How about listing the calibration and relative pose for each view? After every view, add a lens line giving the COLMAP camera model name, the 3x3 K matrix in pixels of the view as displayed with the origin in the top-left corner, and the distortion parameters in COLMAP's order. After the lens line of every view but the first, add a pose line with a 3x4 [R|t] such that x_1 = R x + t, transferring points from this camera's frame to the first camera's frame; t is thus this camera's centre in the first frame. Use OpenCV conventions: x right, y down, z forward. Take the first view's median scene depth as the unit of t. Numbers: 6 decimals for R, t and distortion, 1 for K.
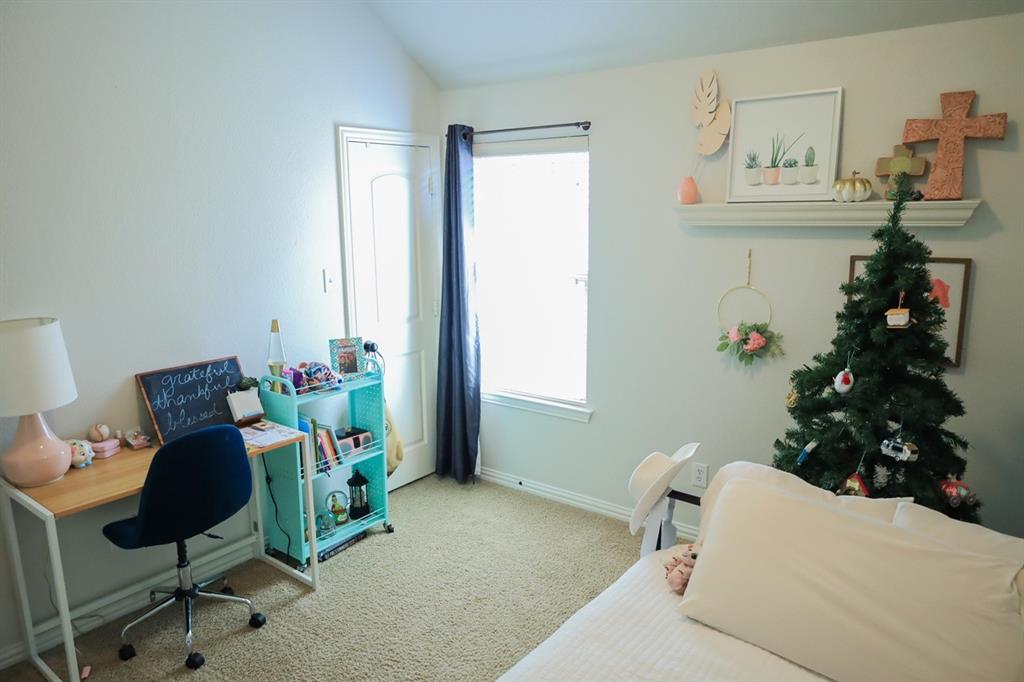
lens RADIAL K [[704.4, 0, 510.6], [0, 704.4, 346.5], [0, 0, 1]] dist [-0.019941, 0.013576]
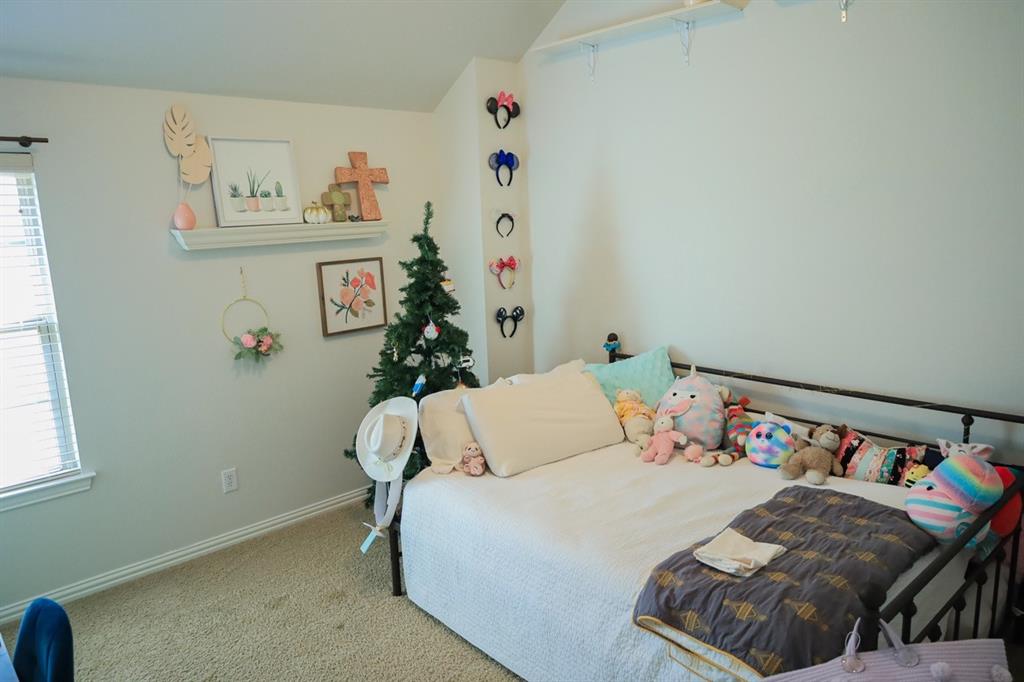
lens RADIAL K [[704.4, 0, 511.7], [0, 704.4, 339.4], [0, 0, 1]] dist [-0.019941, 0.013576]
pose [[0.152243, -0.167721, 0.974008, -0.775639], [0.229141, 0.964634, 0.130291, -0.075345], [-0.961414, 0.203350, 0.185290, 0.402169]]
